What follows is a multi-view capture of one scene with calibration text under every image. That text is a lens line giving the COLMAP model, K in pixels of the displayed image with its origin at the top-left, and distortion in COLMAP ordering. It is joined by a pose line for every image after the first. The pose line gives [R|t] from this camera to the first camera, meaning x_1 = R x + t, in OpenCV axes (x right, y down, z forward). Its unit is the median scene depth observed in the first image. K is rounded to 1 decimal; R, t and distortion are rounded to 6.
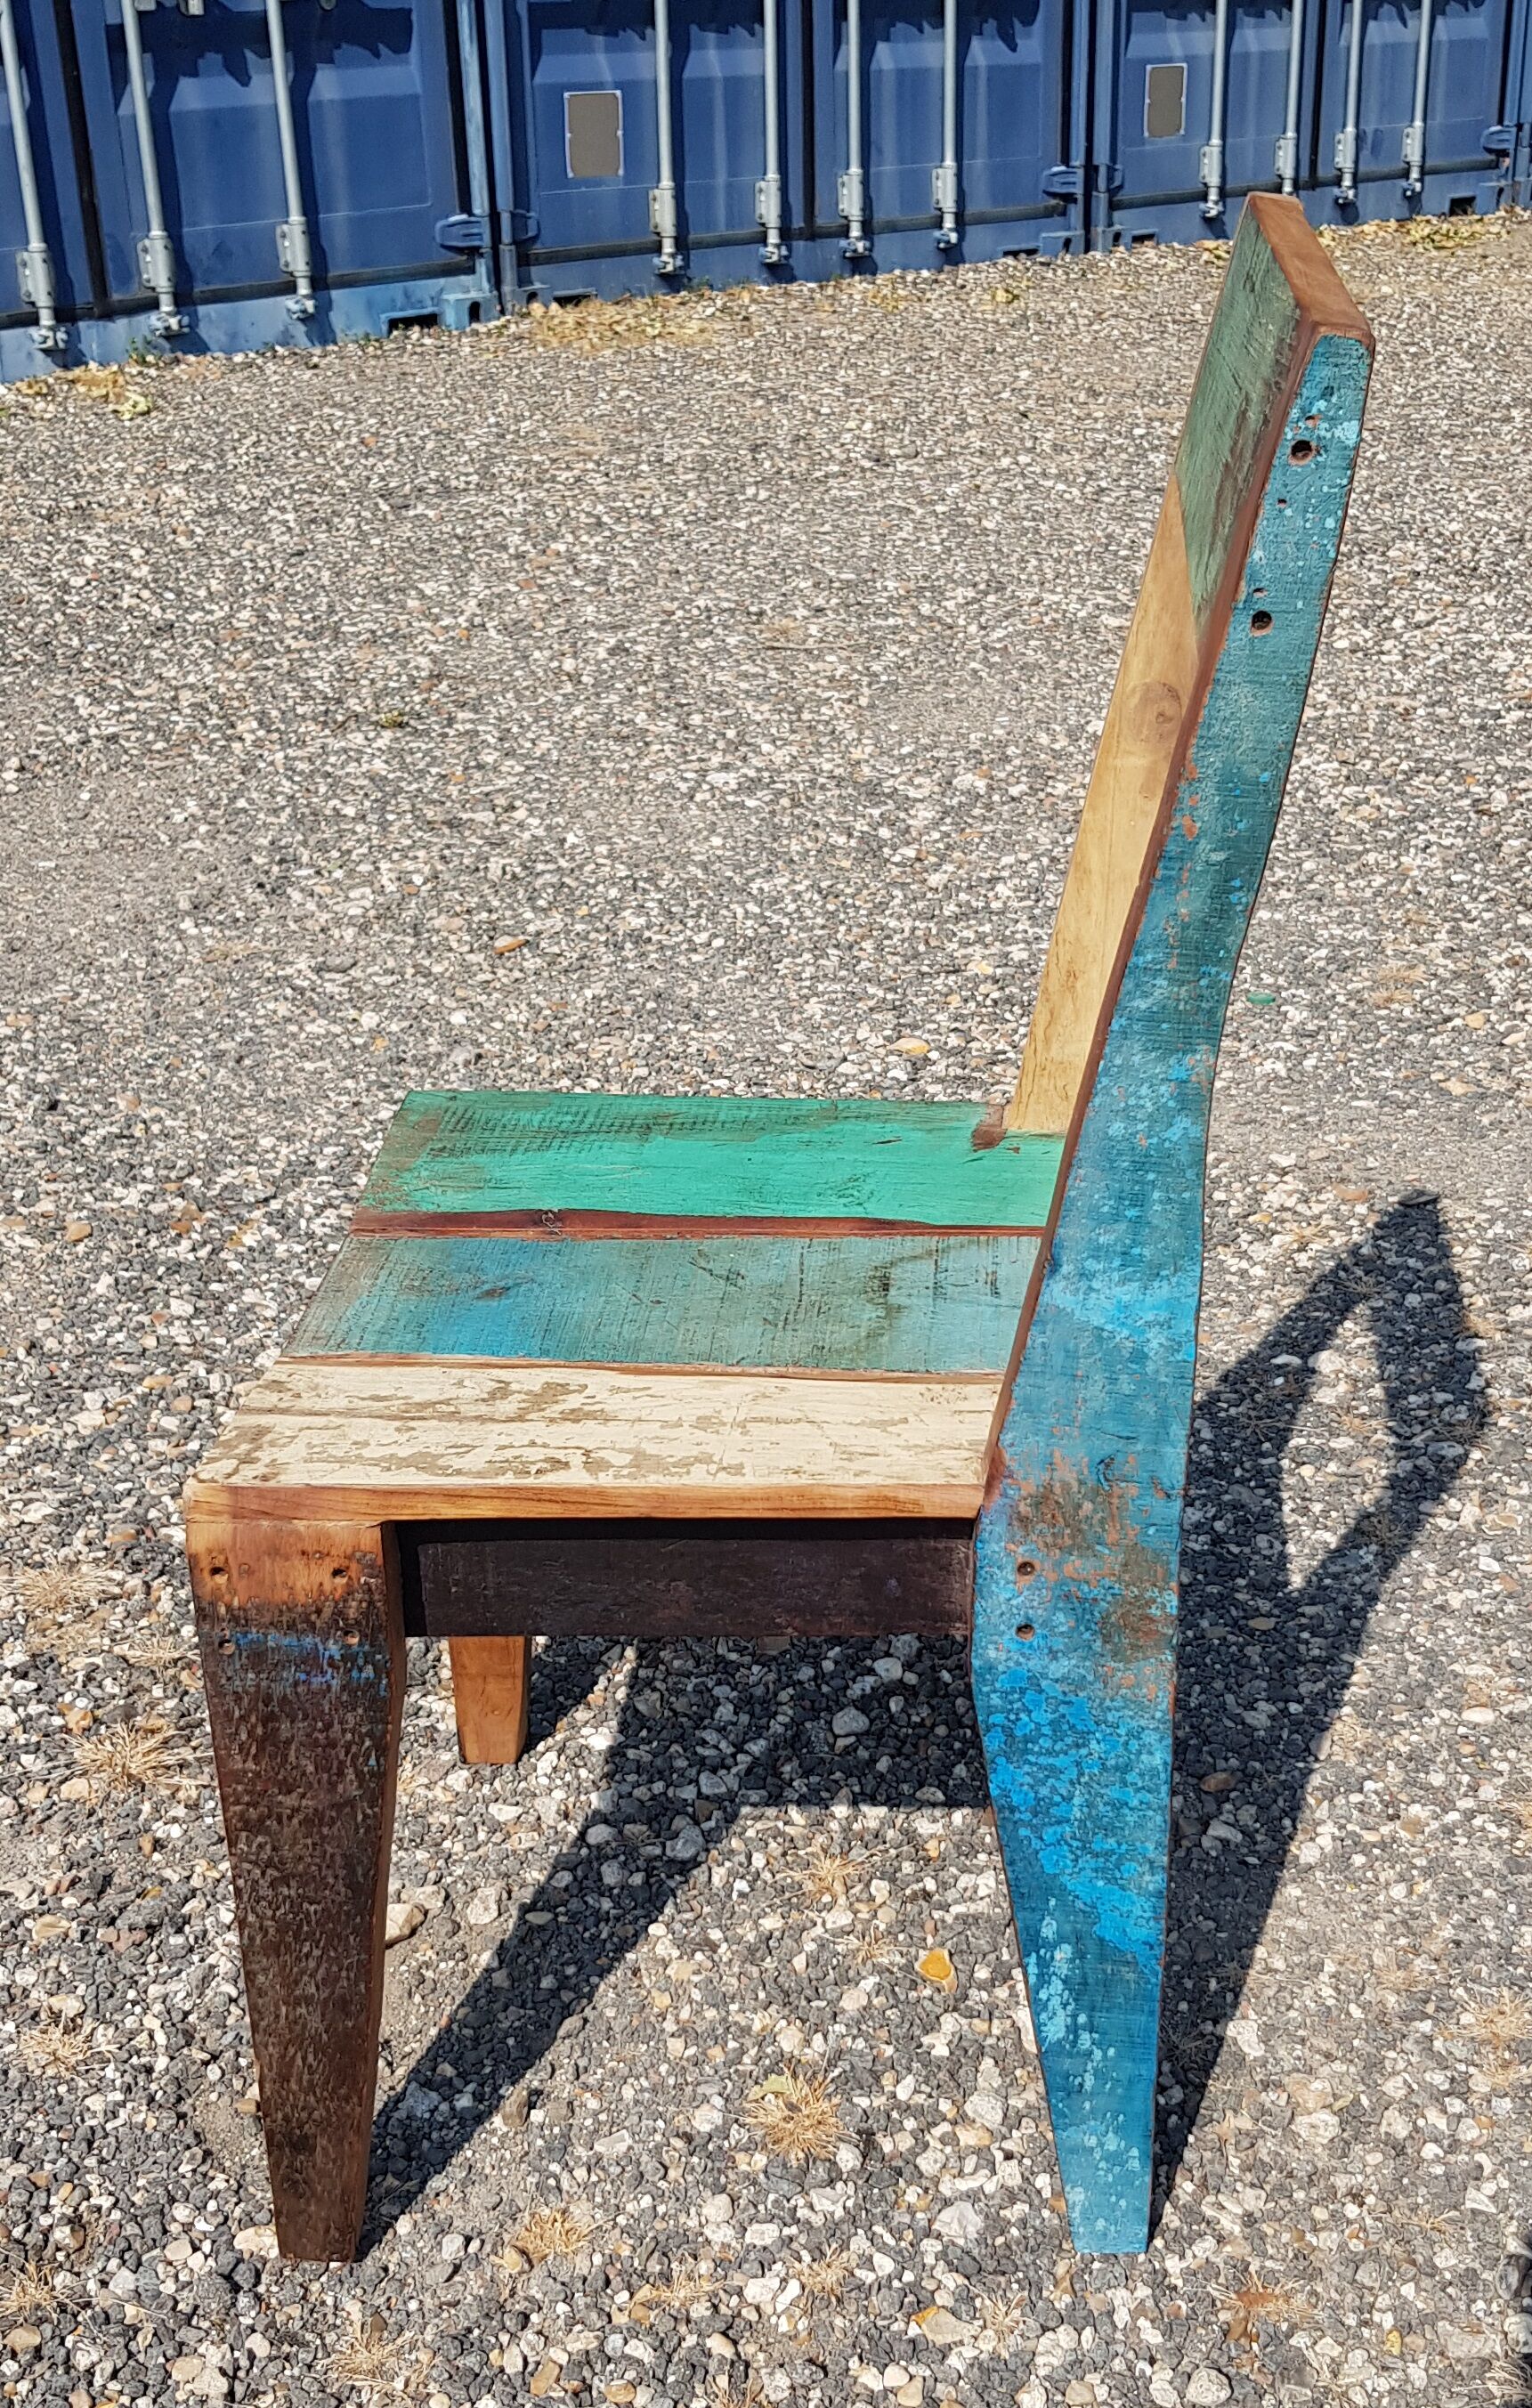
lens RADIAL K [[2889.3, 0, 843.9], [0, 2889.3, 1318.1], [0, 0, 1]] dist [0.150375, -0.410726]
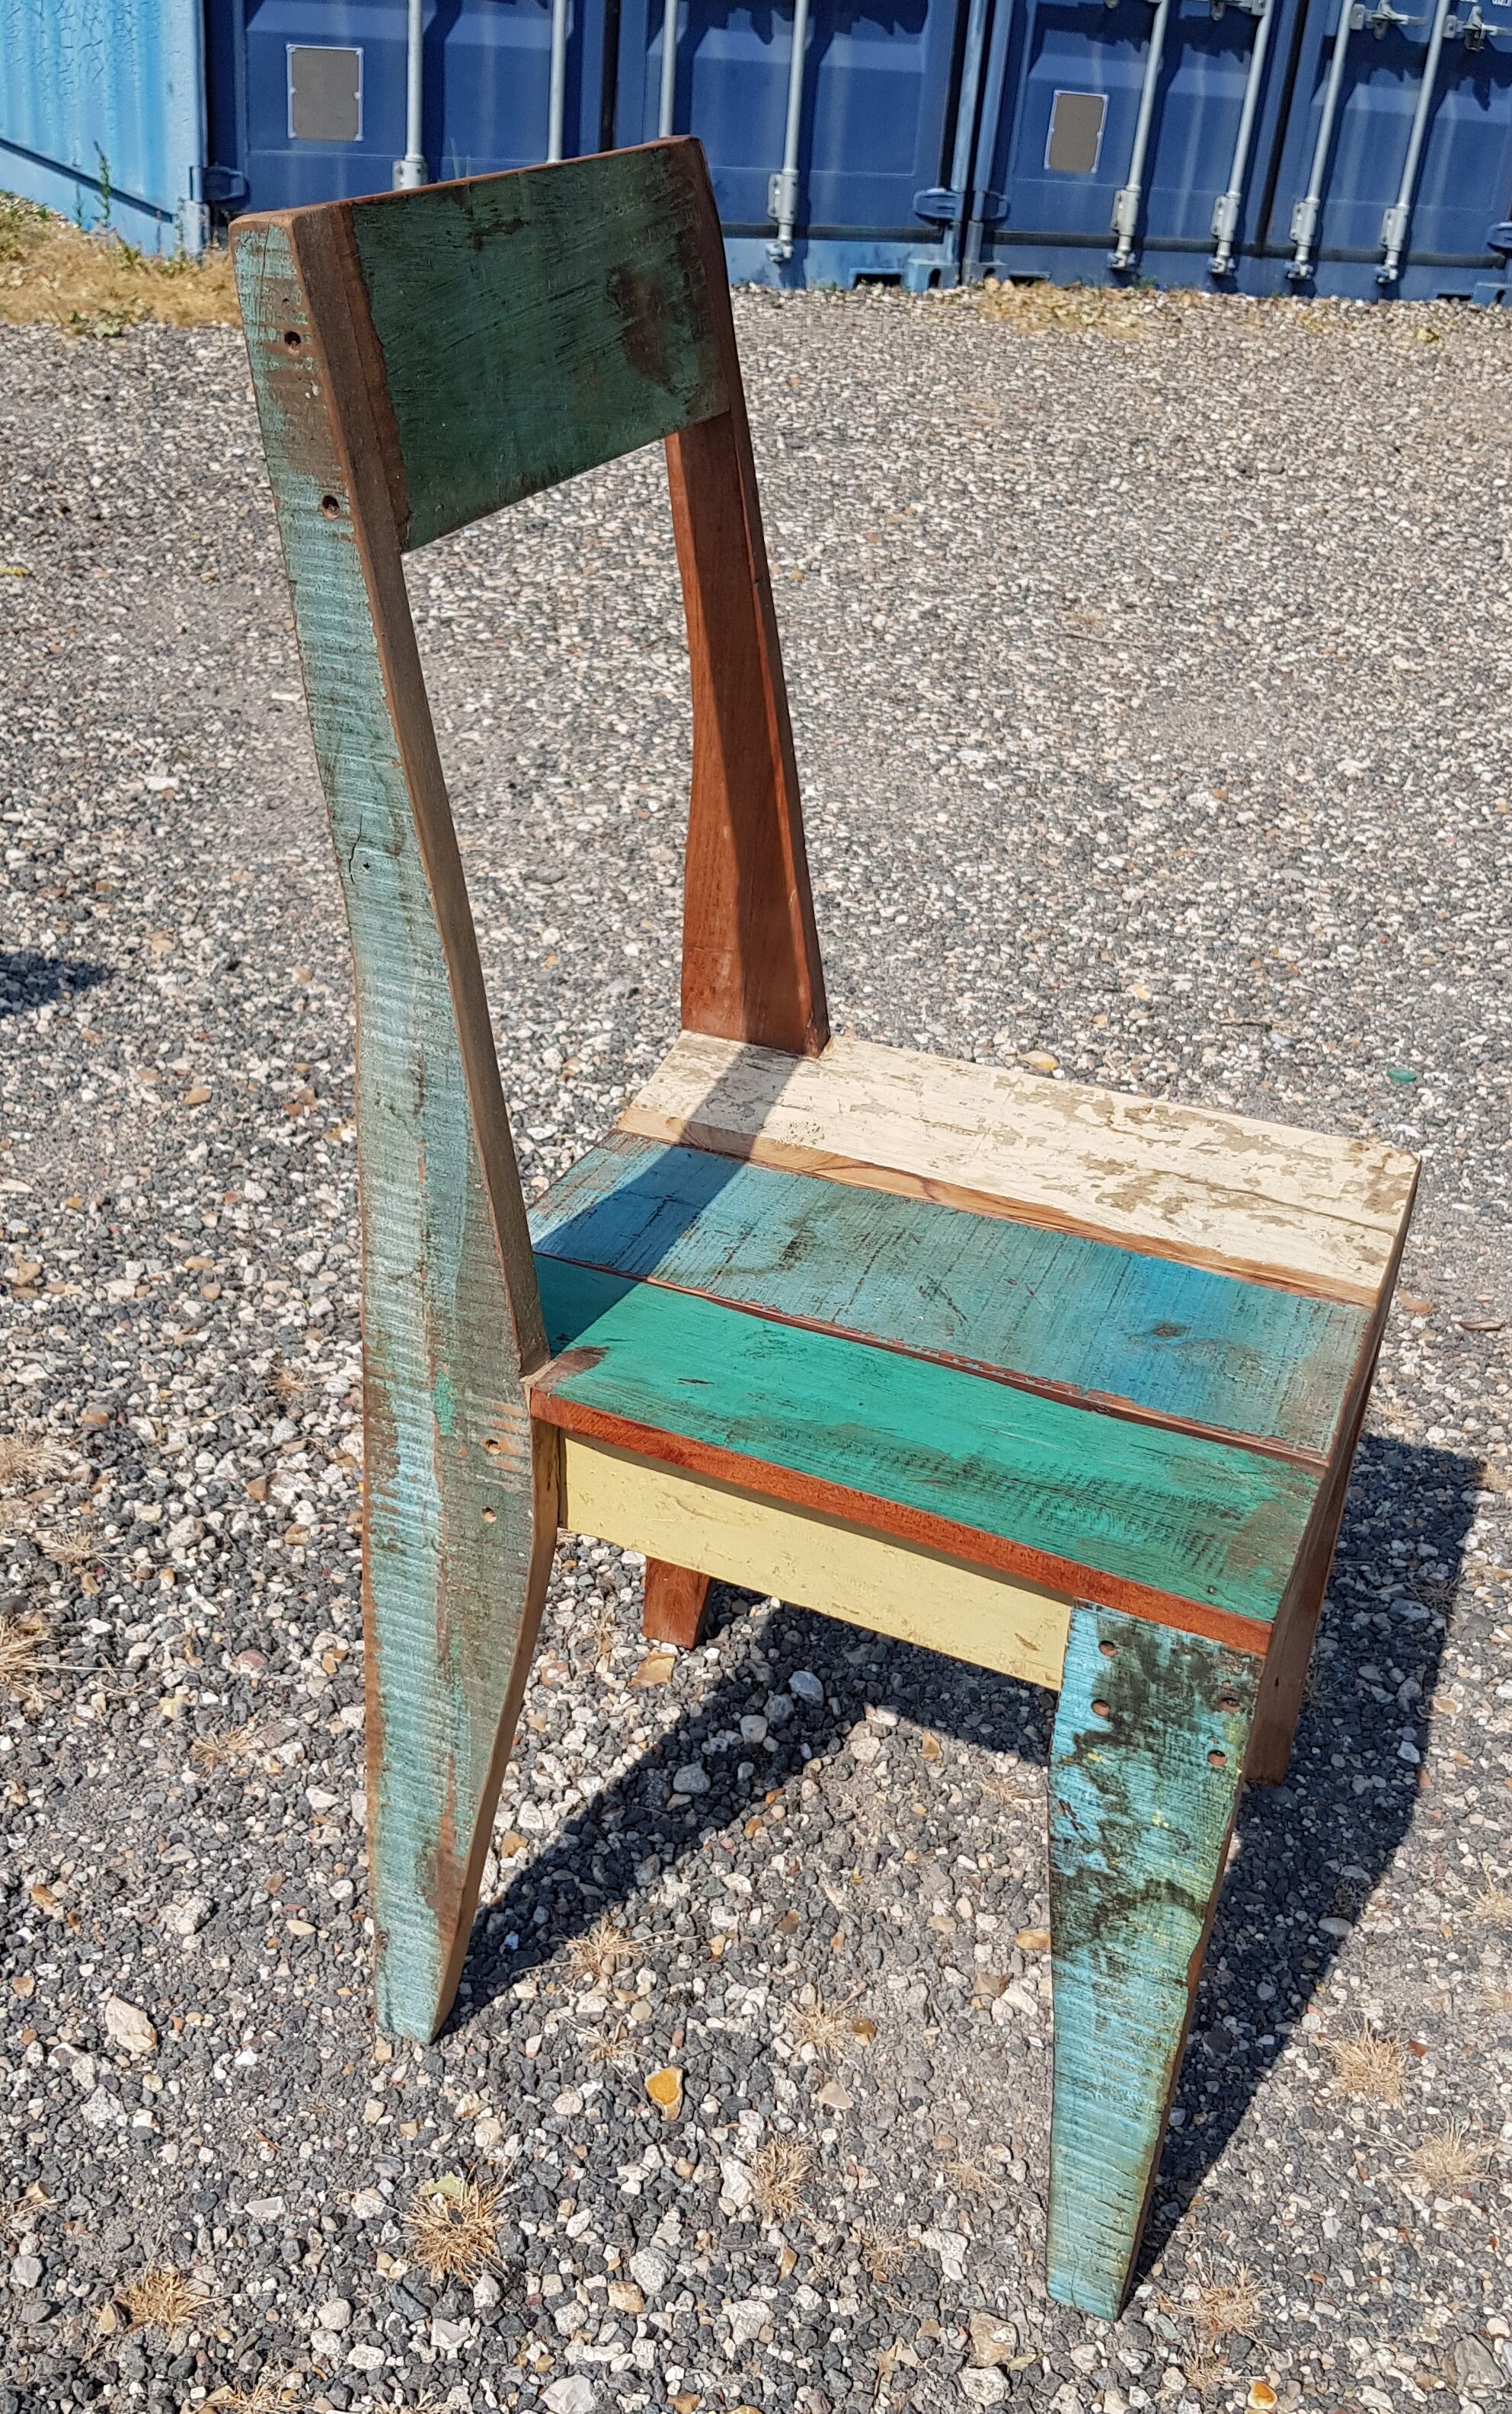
lens RADIAL K [[2469.5, 0, 782.6], [0, 2469.5, 1309.9], [0, 0, 1]] dist [0.126887, -0.309612]
pose [[0.969332, 0.204151, -0.136813, 0.049336], [-0.195929, 0.978027, 0.071234, -0.035276], [0.148349, -0.042243, 0.988032, 0.079247]]
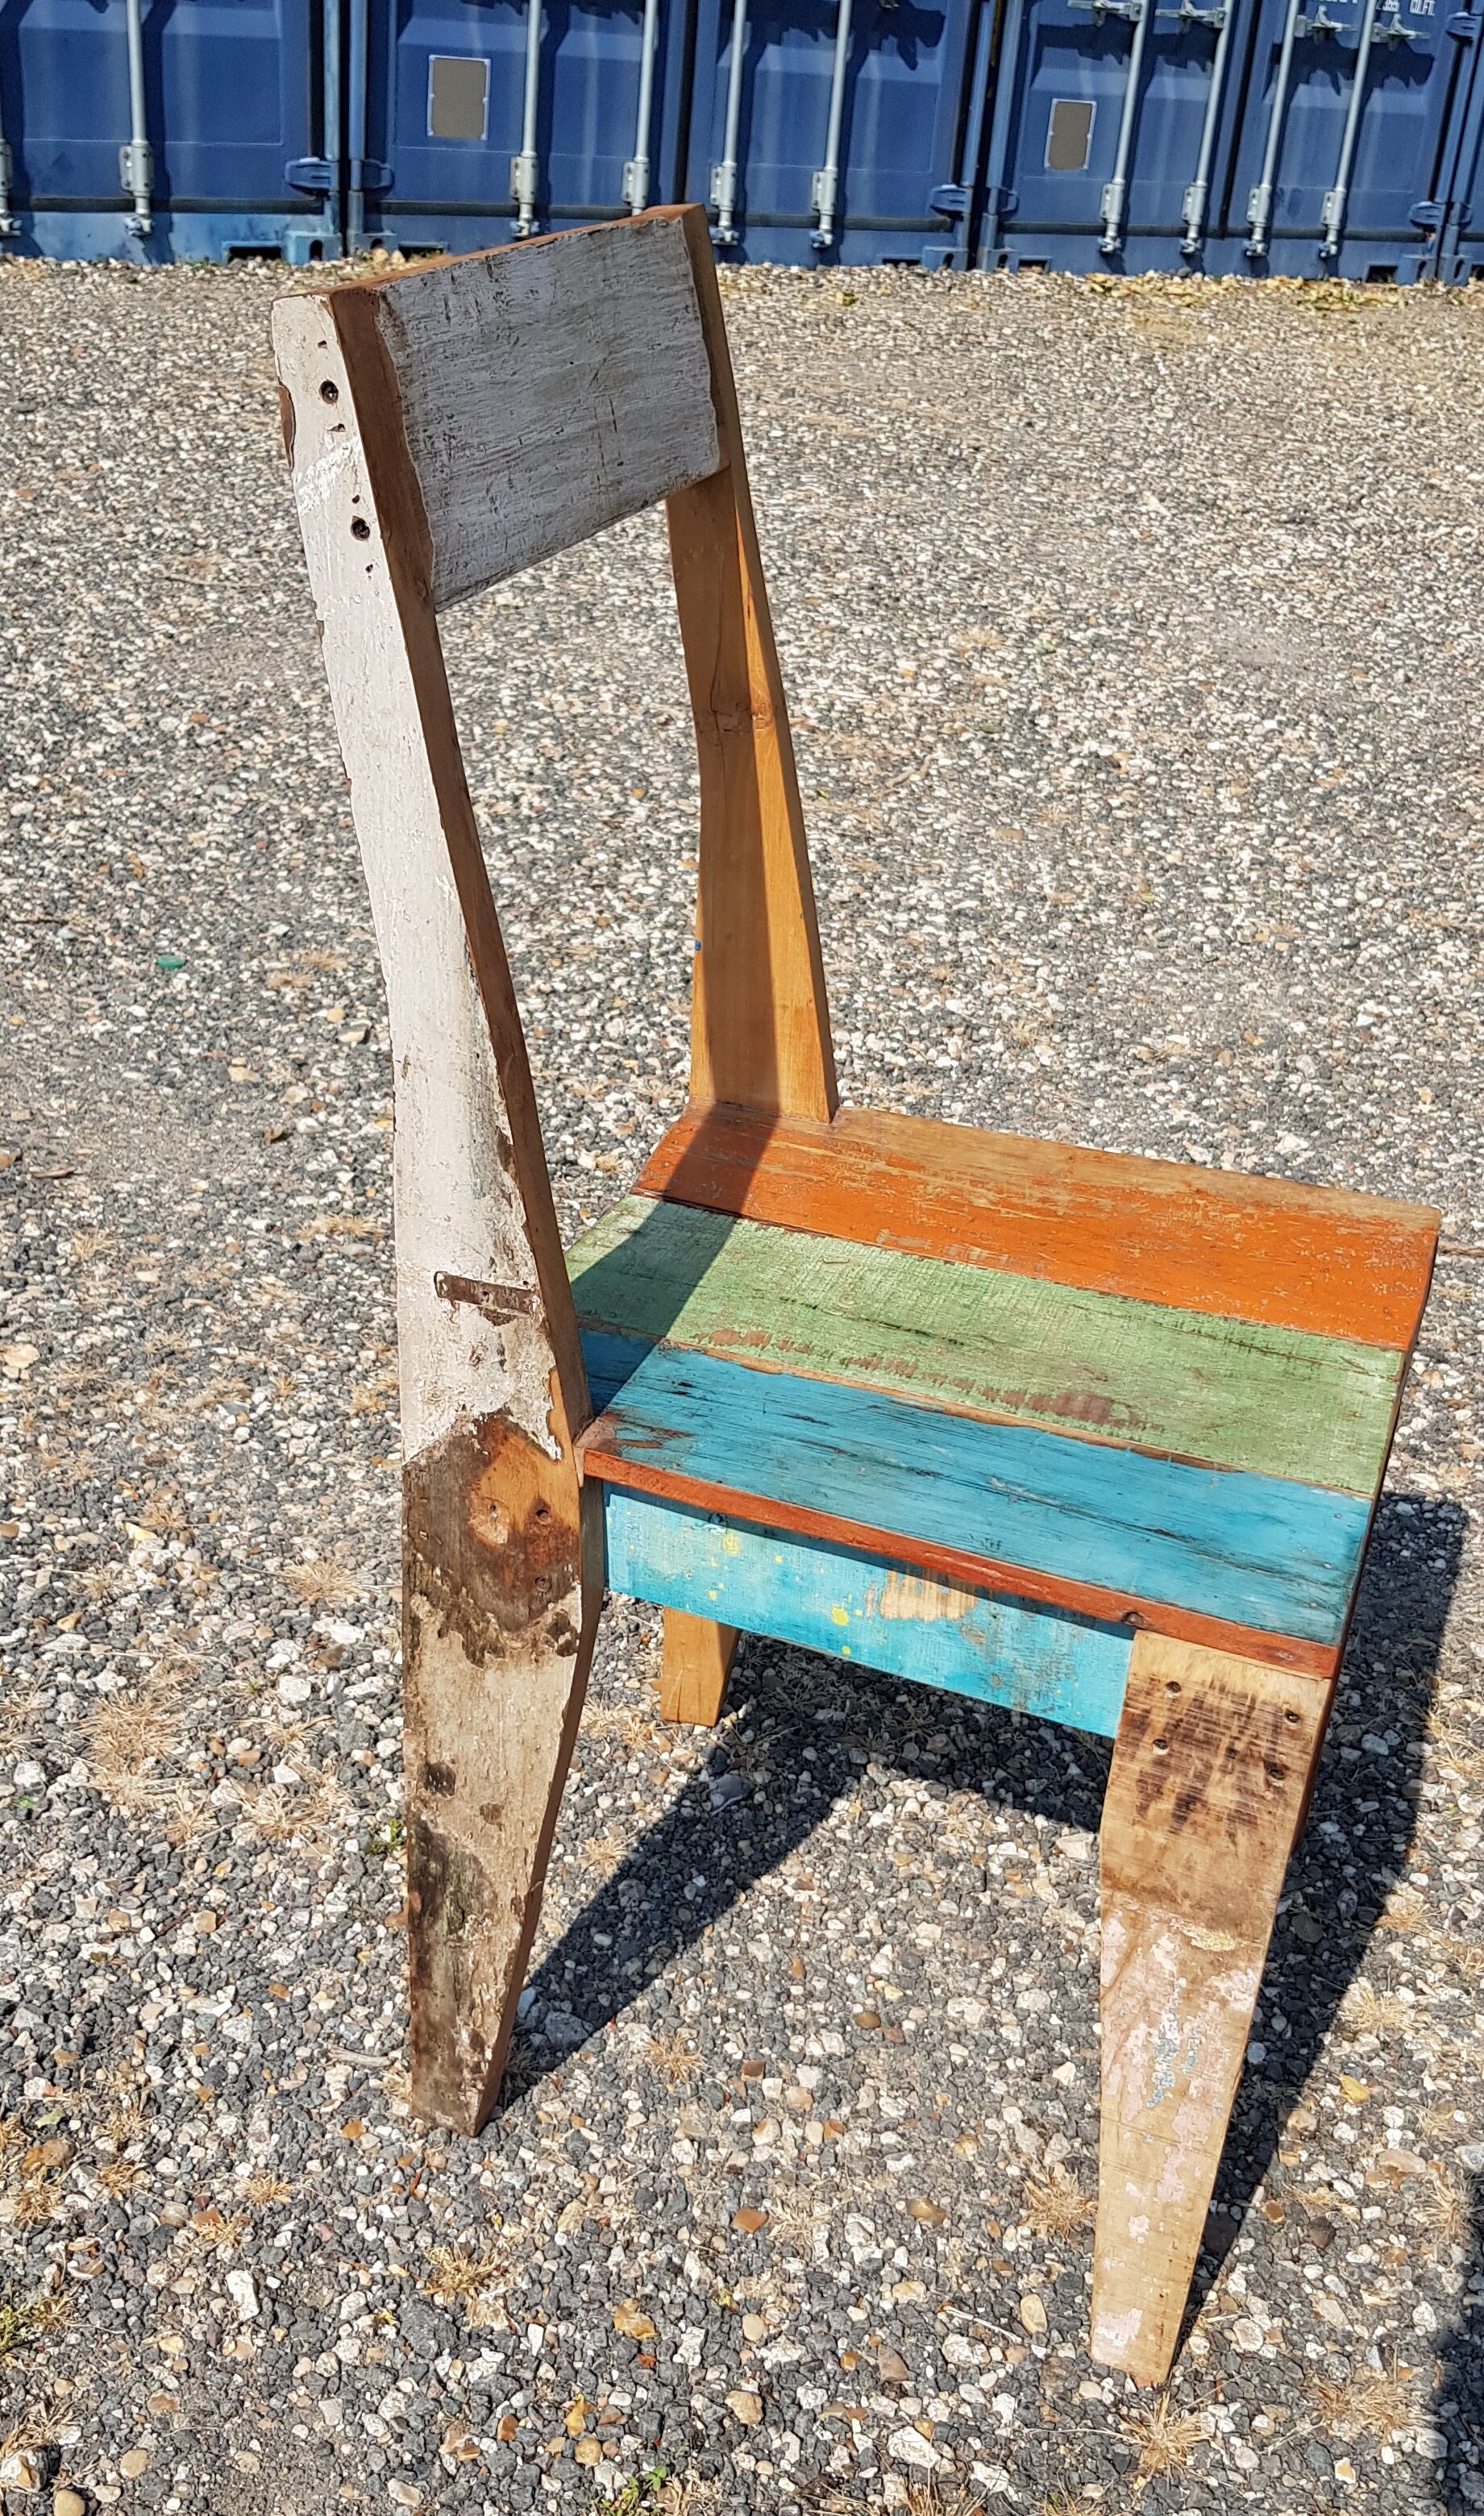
lens RADIAL K [[2638.3, 0, 775.8], [0, 2638.3, 1338.5], [0, 0, 1]] dist [0.109595, -0.292325]
pose [[0.985933, 0.151845, -0.069846, 0.310091], [-0.148904, 0.987801, 0.045579, -0.037765], [0.075915, -0.034538, 0.996516, 0.053406]]
